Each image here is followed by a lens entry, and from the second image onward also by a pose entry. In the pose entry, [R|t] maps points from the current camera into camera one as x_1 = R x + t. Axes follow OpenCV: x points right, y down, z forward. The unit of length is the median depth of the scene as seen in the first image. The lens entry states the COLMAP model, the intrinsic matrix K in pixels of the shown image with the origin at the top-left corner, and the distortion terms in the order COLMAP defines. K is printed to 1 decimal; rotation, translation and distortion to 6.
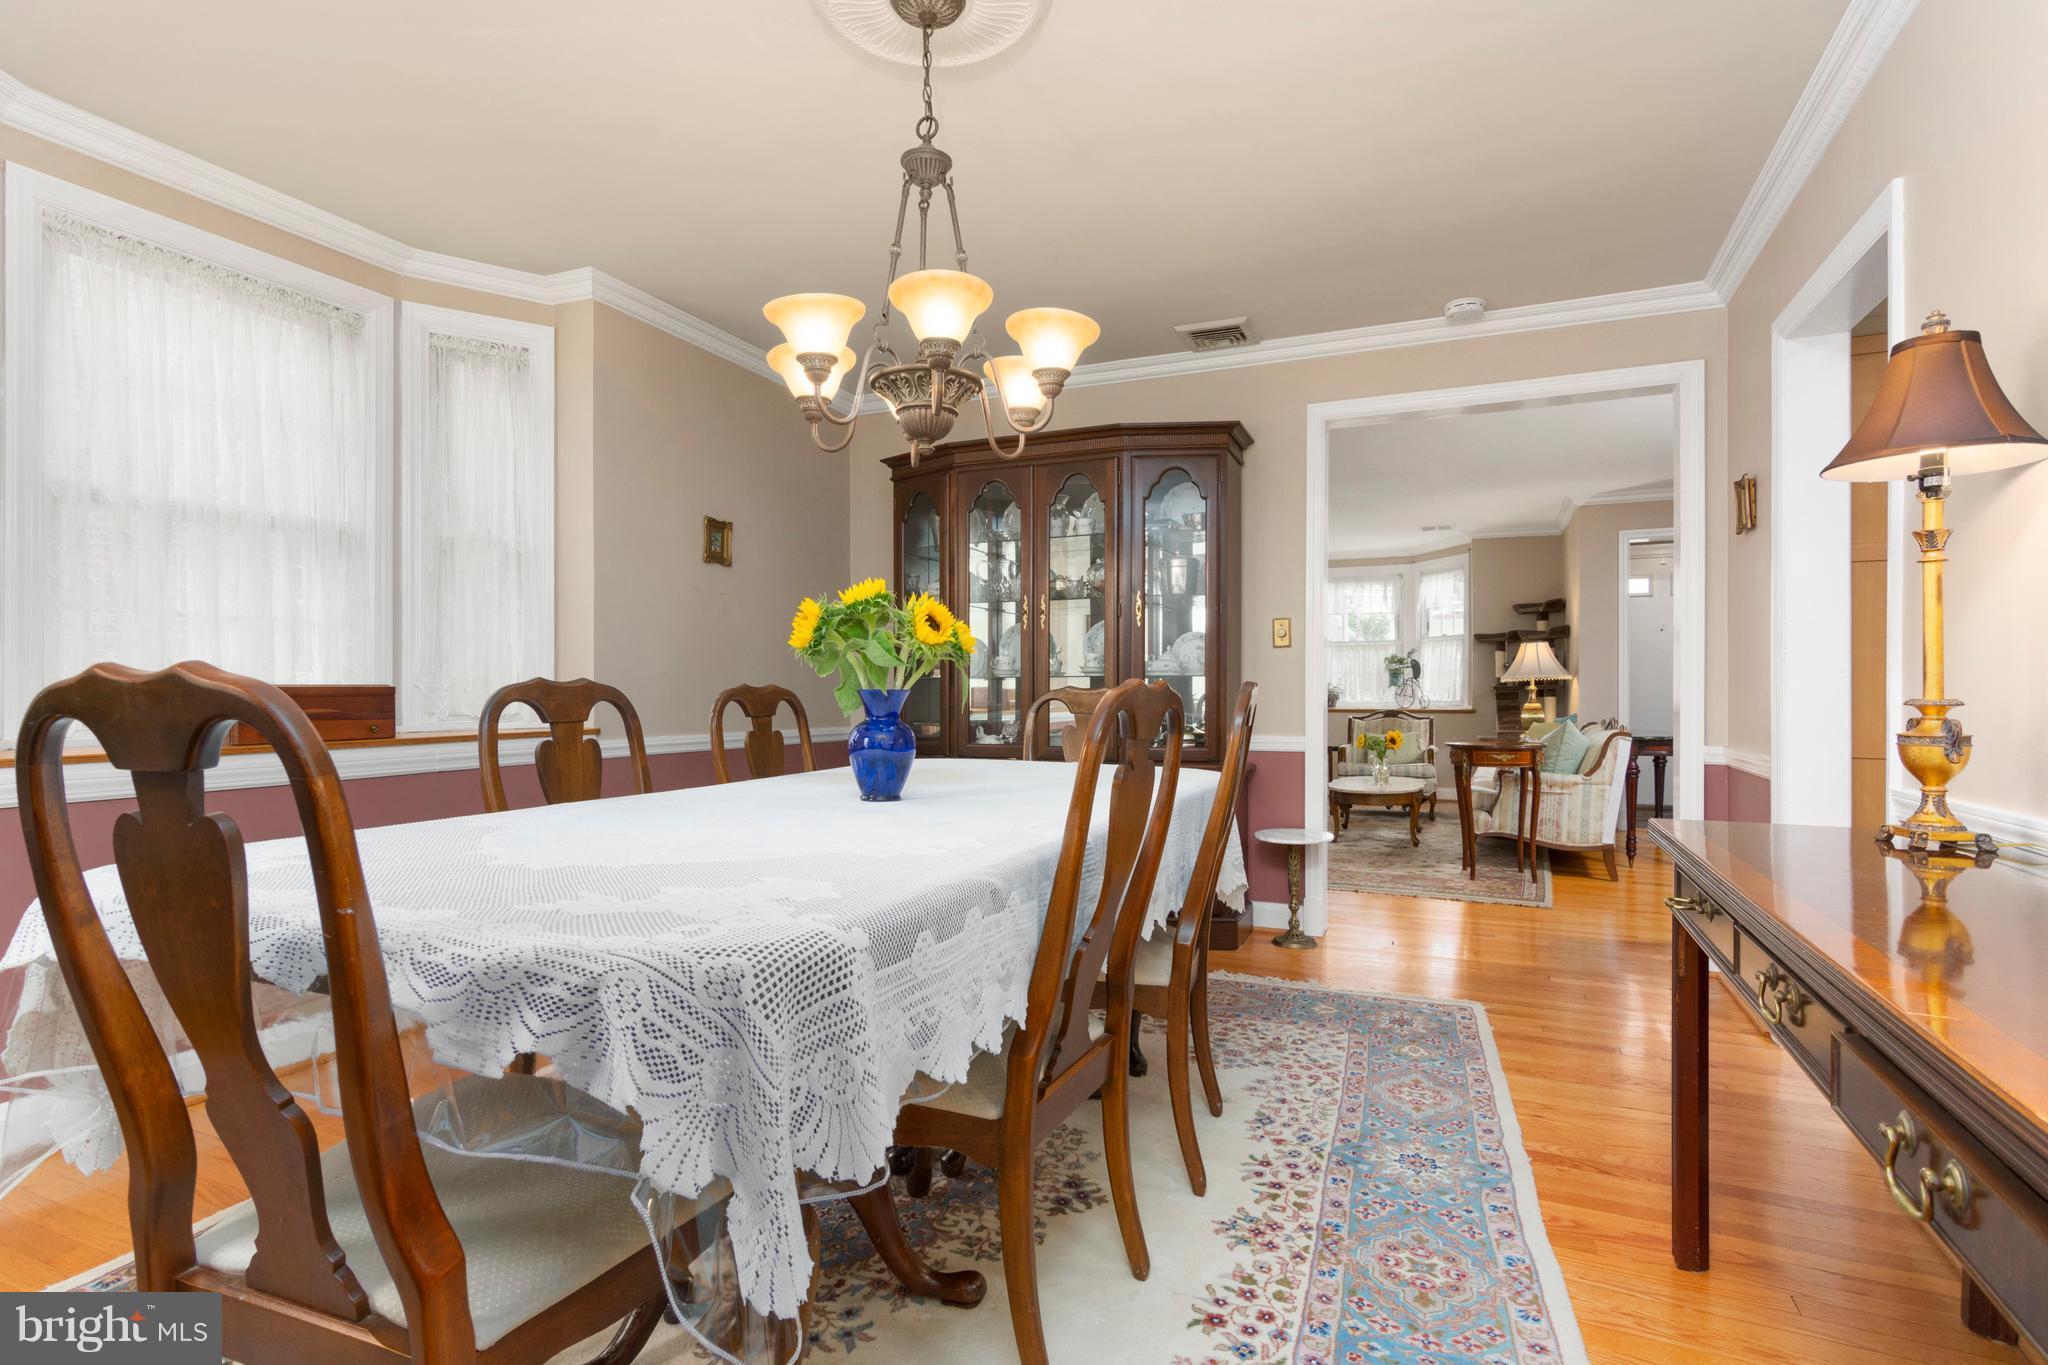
lens RADIAL K [[1012.6, 0, 1021.7], [0, 1012.6, 699.7], [0, 0, 1]] dist [-0.001589, -0.000067]
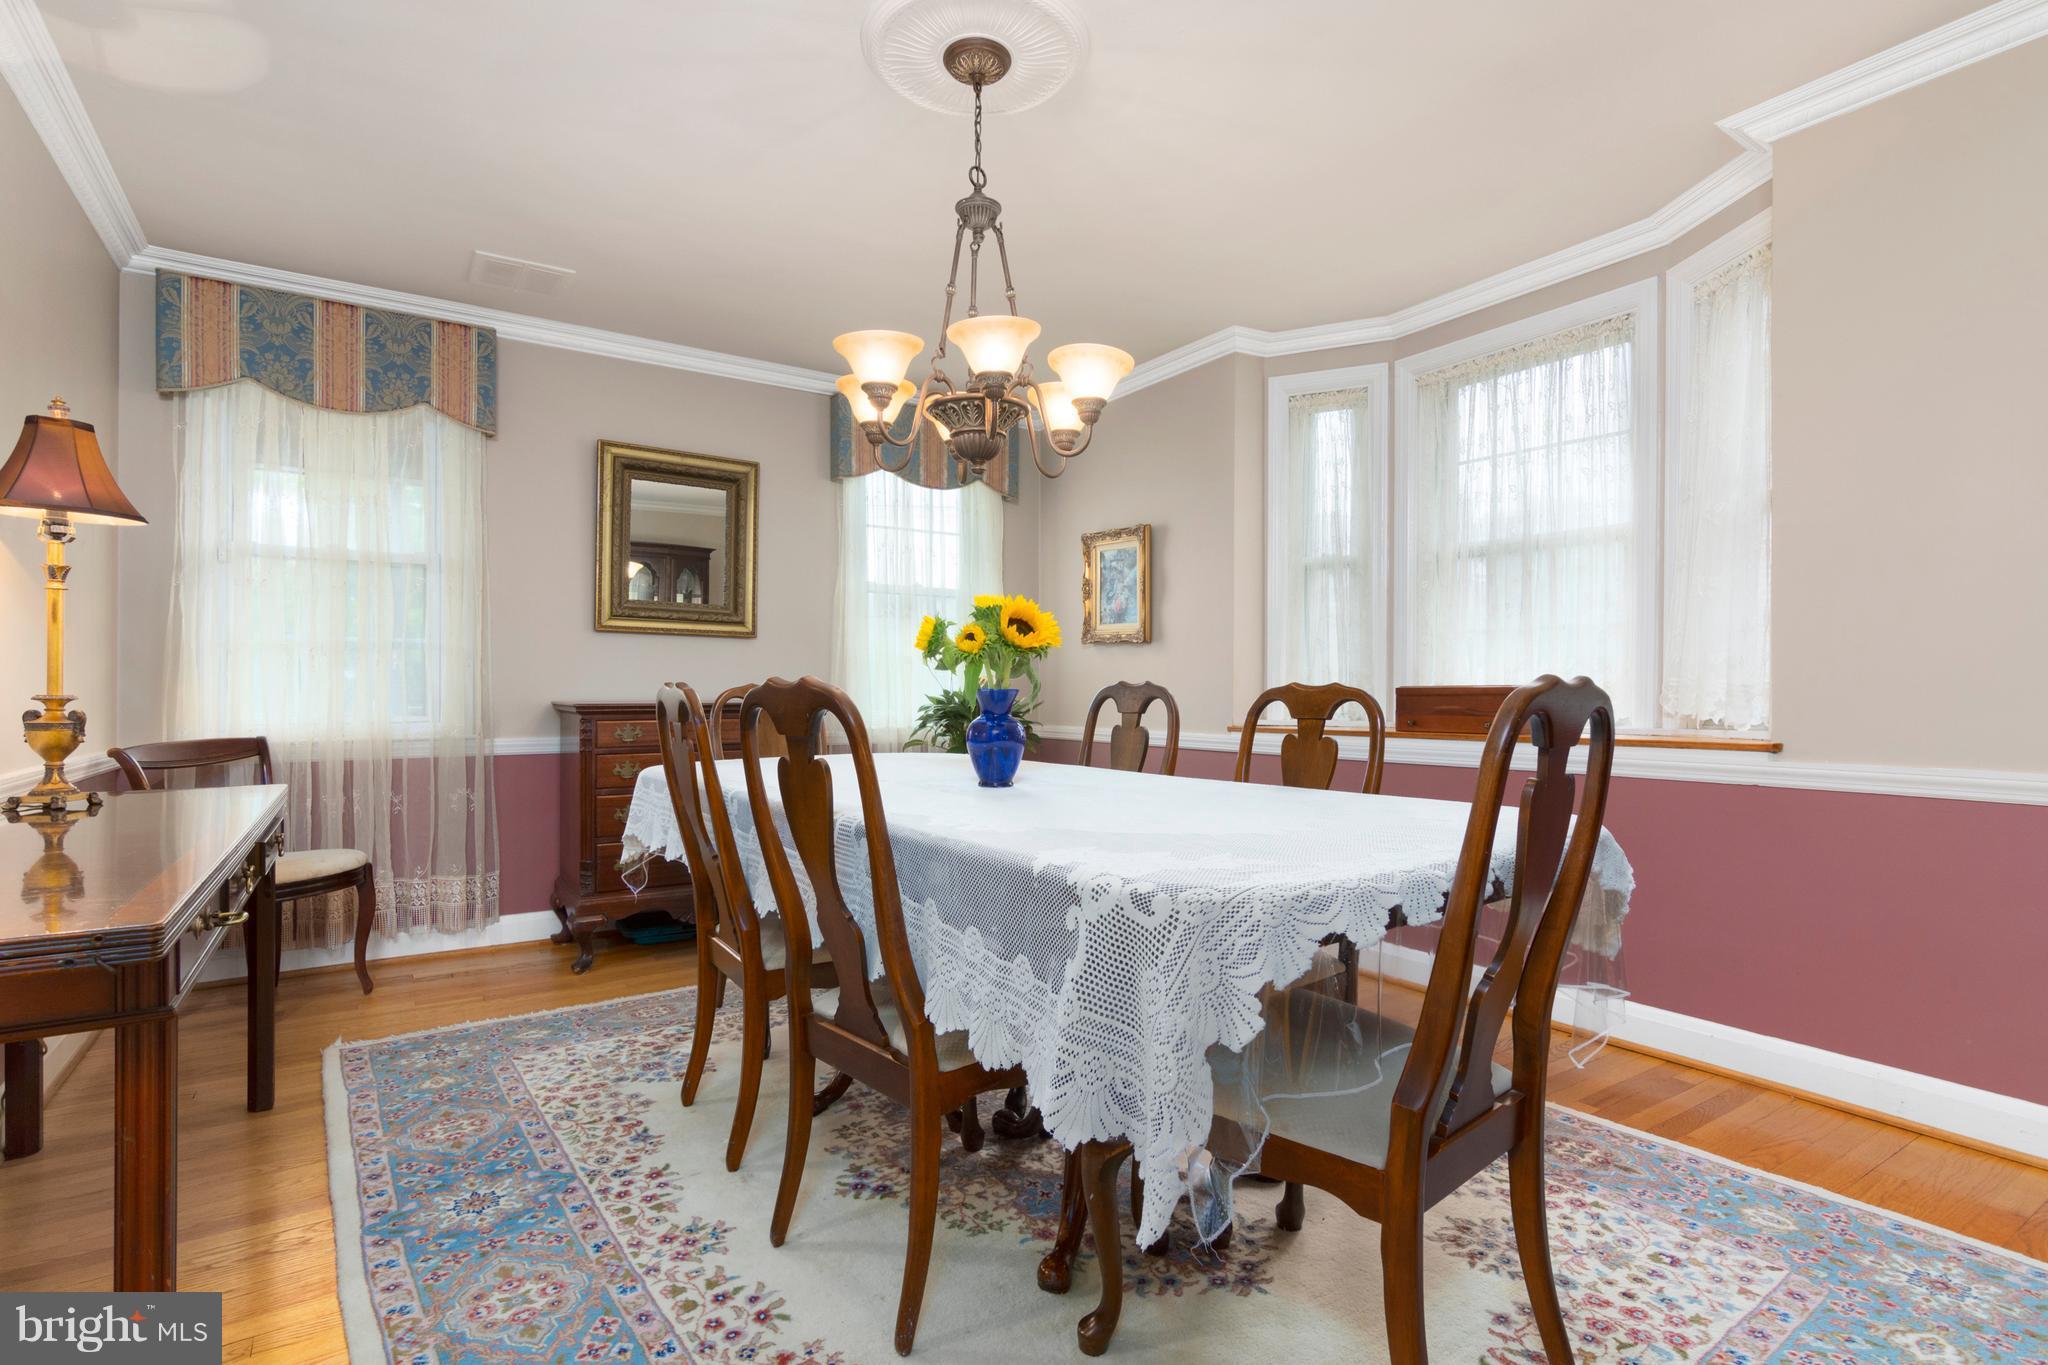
lens RADIAL K [[1012.6, 0, 1021.7], [0, 1012.6, 699.7], [0, 0, 1]] dist [-0.001589, -0.000067]
pose [[-0.542582, 0.000268, -0.840003, 0.871249], [-0.005214, 0.999980, 0.003687, -0.004230], [0.839987, 0.006380, -0.542569, 1.778330]]
